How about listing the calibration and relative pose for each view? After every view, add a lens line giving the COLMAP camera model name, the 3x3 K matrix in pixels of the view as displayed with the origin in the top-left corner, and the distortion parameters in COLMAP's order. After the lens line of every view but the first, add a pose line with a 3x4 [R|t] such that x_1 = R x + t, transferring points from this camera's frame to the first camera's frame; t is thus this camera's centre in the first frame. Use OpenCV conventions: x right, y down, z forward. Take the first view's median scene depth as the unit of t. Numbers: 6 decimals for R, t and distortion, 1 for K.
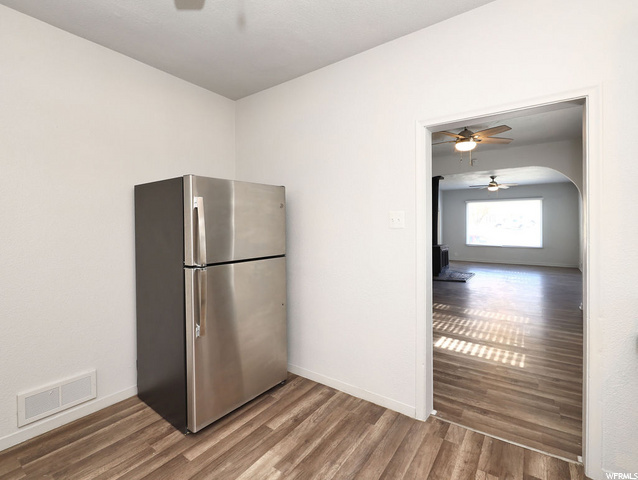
lens RADIAL K [[300.9, 0, 320.7], [0, 300.9, 235.7], [0, 0, 1]] dist [-0.001093, -0.000594]
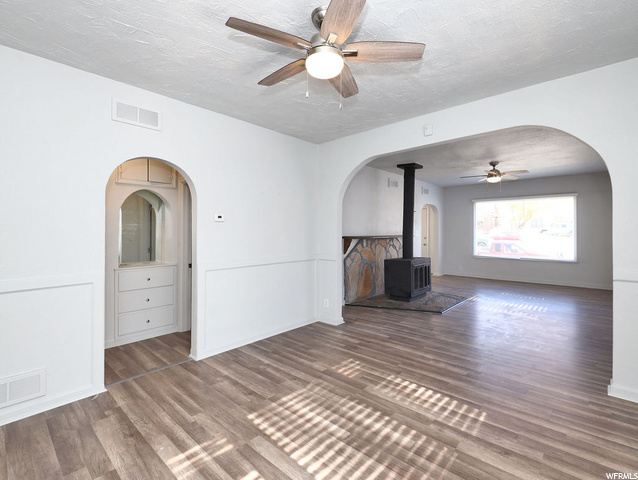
lens RADIAL K [[300.9, 0, 320.7], [0, 300.9, 235.7], [0, 0, 1]] dist [-0.001093, -0.000594]
pose [[0.992961, 0.006717, -0.118248, 0.268076], [-0.008705, 0.999829, -0.016309, -0.008985], [0.118118, 0.017224, 0.992850, 0.262641]]
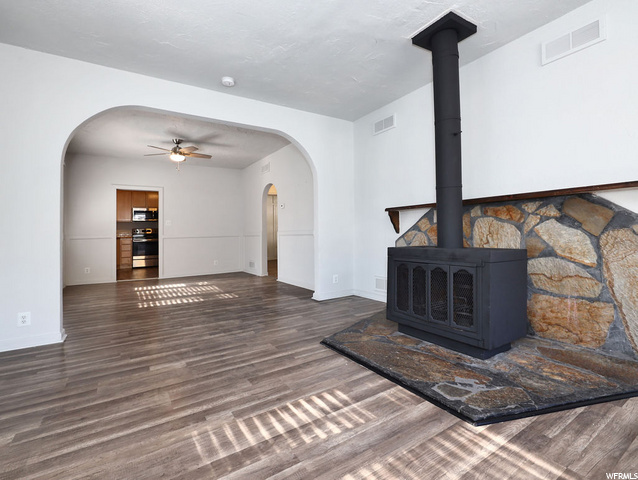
lens RADIAL K [[311.8, 0, 327.2], [0, 311.8, 229.2], [0, 0, 1]] dist [0.000623, 0.000082]
pose [[-0.357506, -0.005176, -0.933896, 0.779117], [0.003854, 0.999968, -0.007018, 0.018302], [0.933903, -0.006108, -0.357475, 1.062982]]
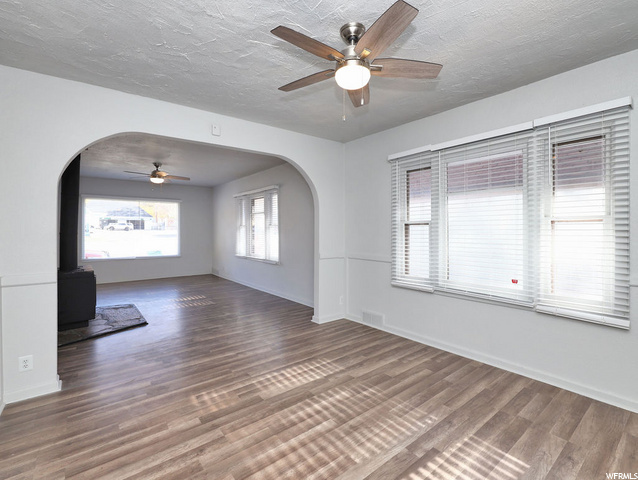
lens RADIAL K [[300.9, 0, 320.7], [0, 300.9, 235.7], [0, 0, 1]] dist [-0.001093, -0.000594]
pose [[0.279957, -0.008000, 0.959979, -0.008976], [0.027170, 0.999631, 0.000407, -0.014604], [-0.959628, 0.025969, 0.280071, 0.453441]]
